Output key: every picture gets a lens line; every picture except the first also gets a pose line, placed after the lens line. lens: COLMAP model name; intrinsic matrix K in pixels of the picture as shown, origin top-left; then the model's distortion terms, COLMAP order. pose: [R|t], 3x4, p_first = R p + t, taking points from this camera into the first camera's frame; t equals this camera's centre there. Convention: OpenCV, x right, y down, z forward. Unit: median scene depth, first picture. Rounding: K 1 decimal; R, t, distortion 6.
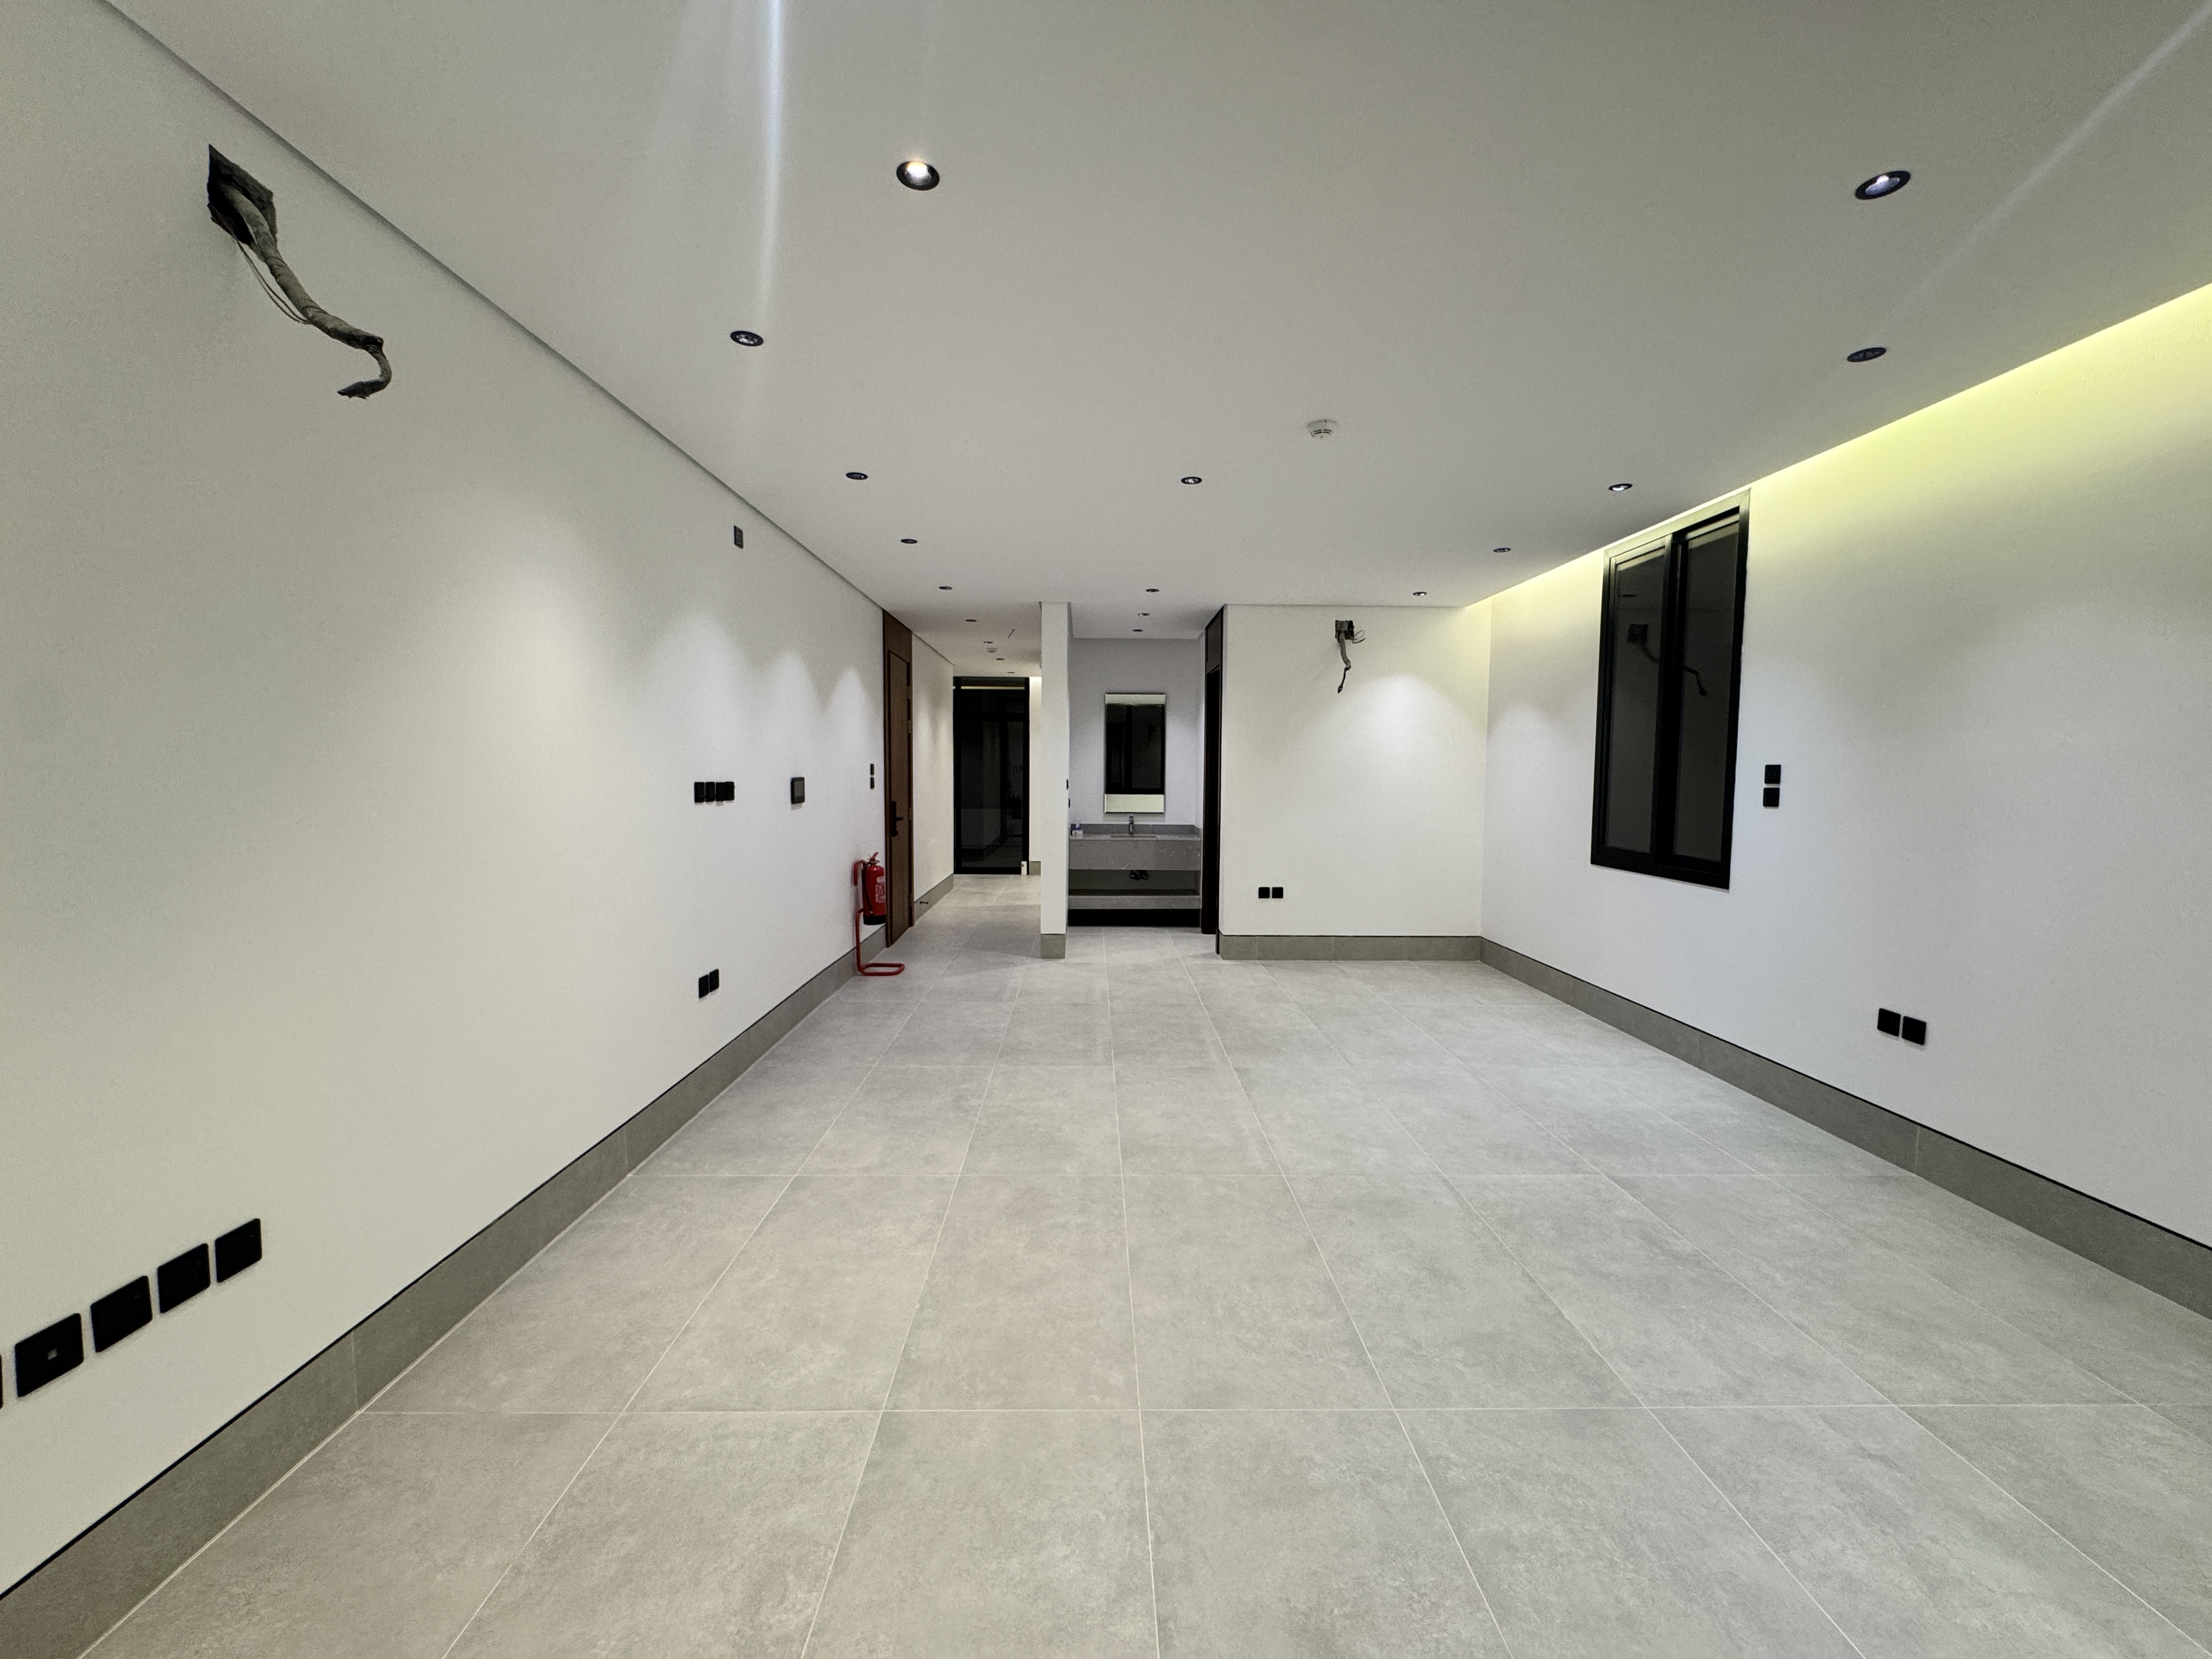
lens RADIAL K [[884.1, 0, 1106.0], [0, 884.1, 829.5], [0, 0, 1]] dist [-0.011834, -0.000436]
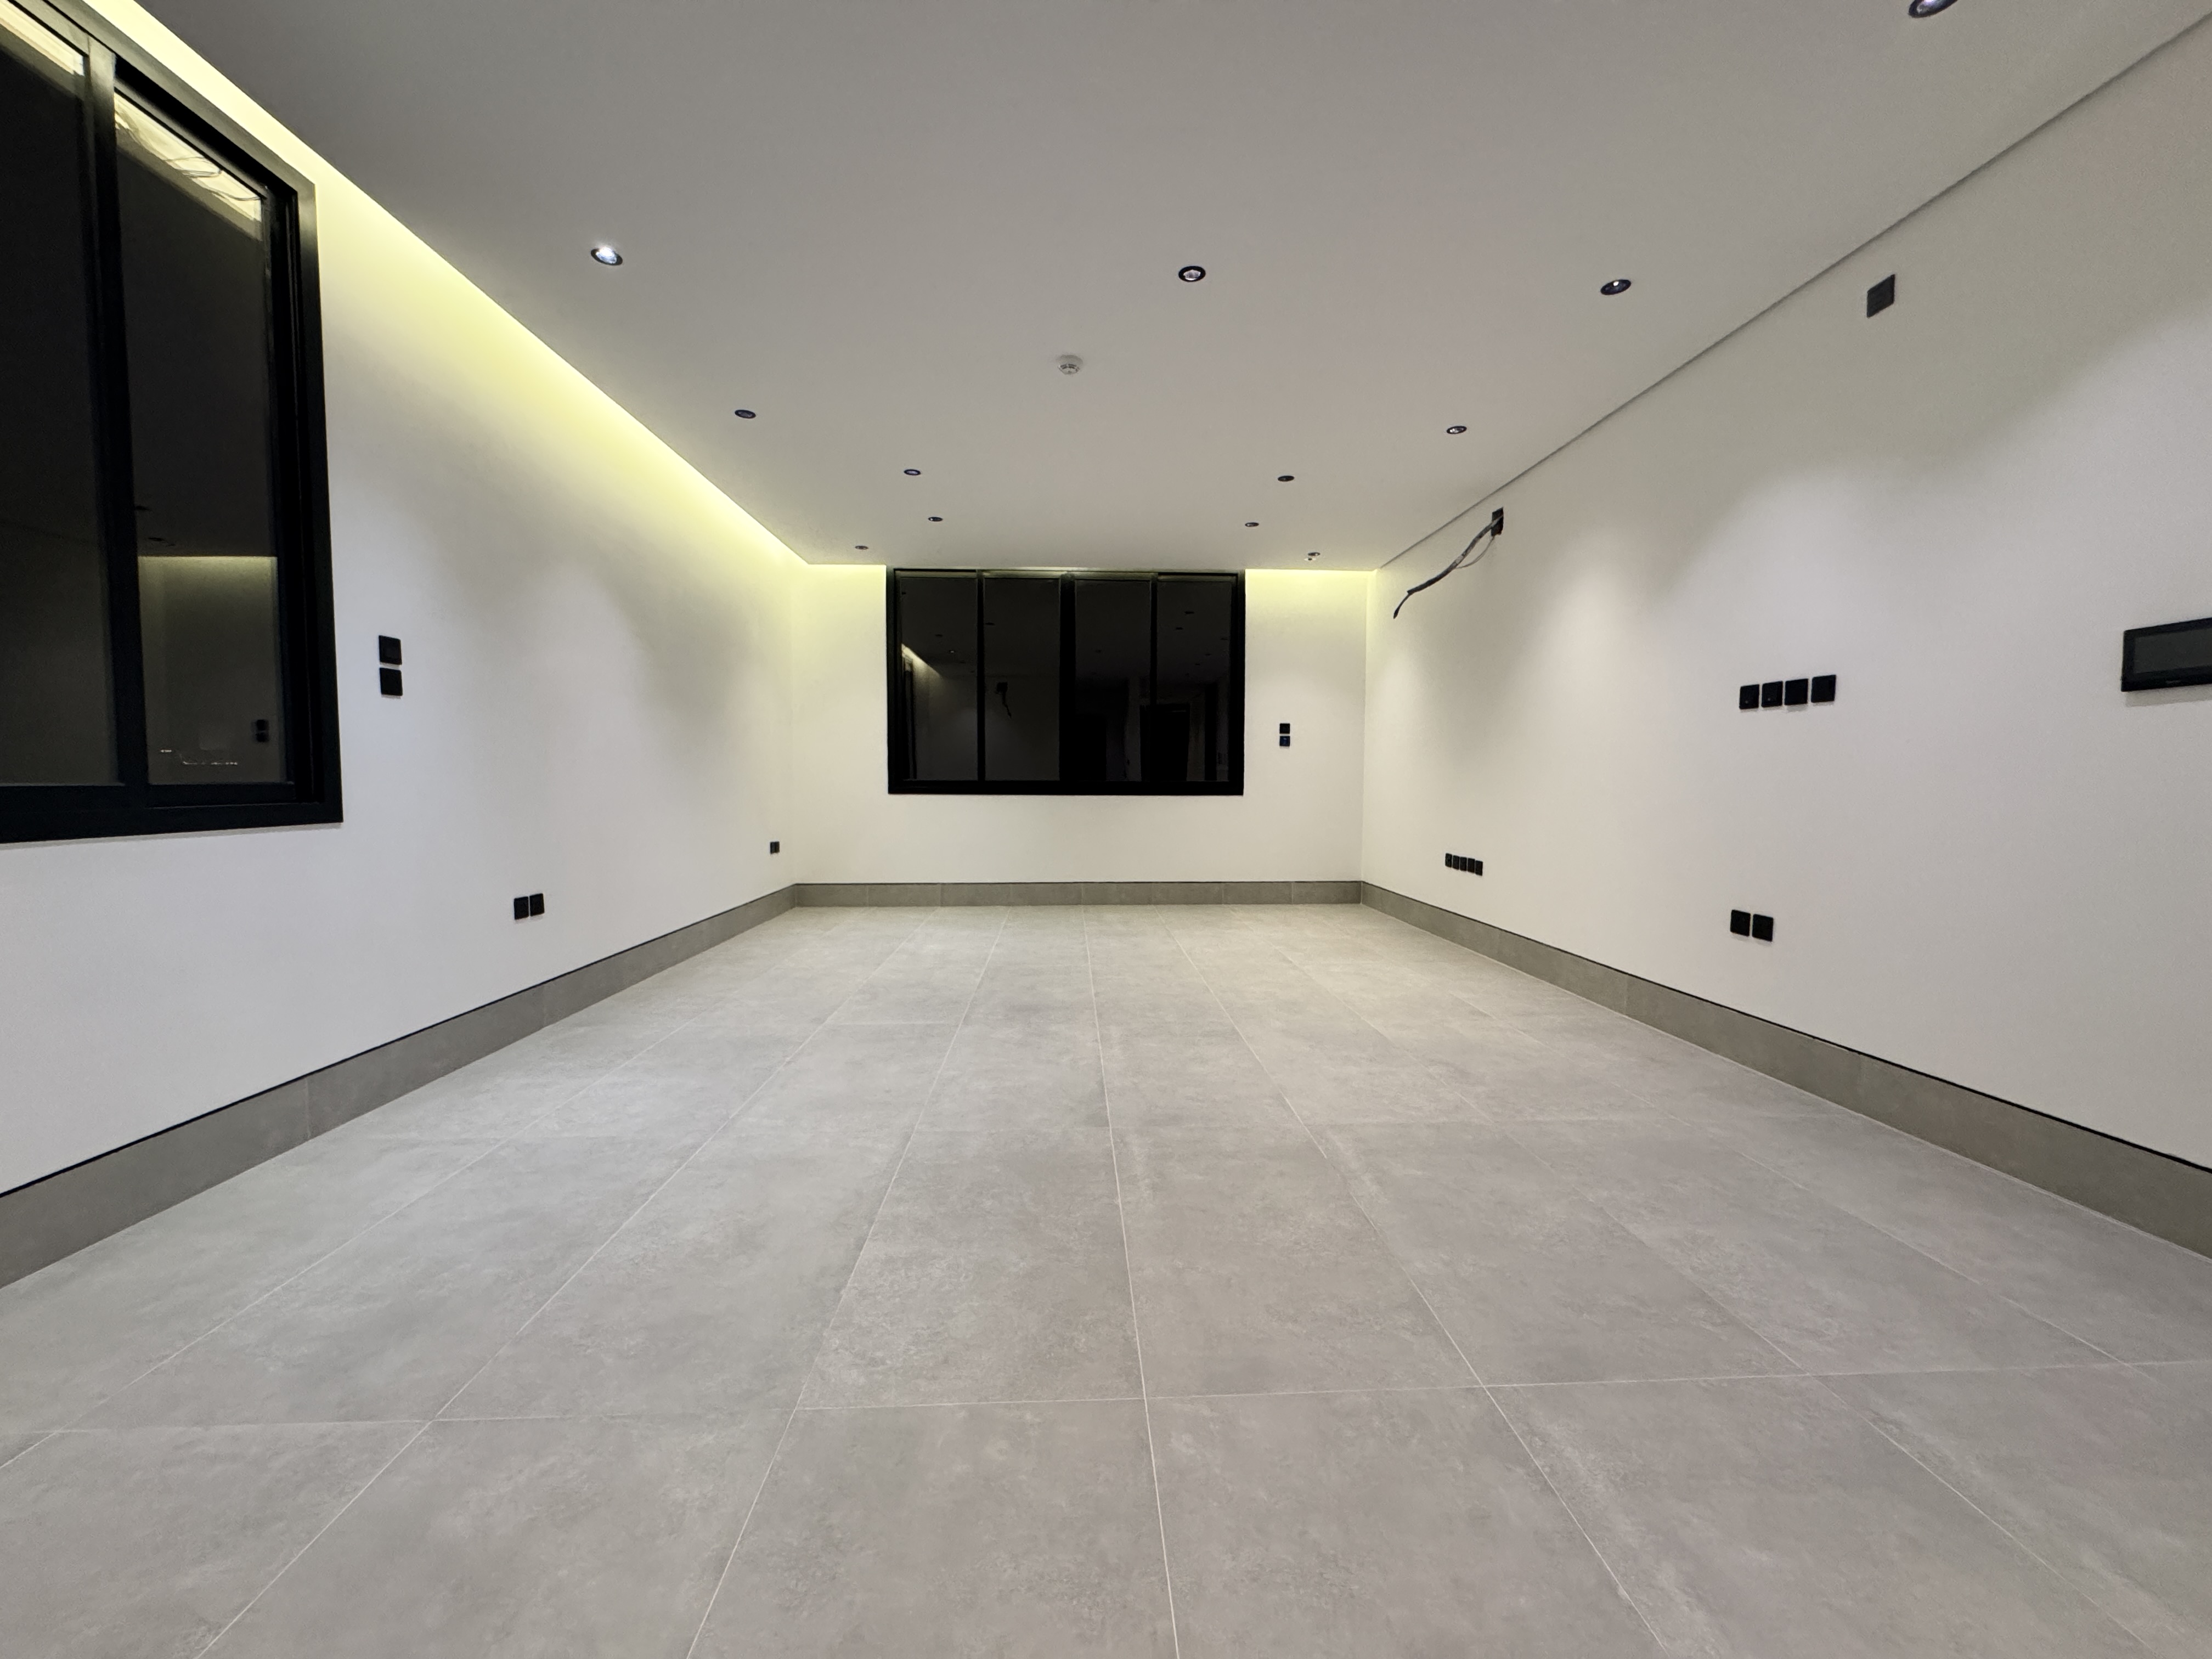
lens RADIAL K [[884.1, 0, 1106.0], [0, 884.1, 829.5], [0, 0, 1]] dist [-0.011834, -0.000436]
pose [[-0.999531, -0.007342, -0.029723, 0.166919], [-0.010995, 0.992136, 0.124680, -0.011553], [0.028574, 0.124948, -0.991752, 1.592524]]
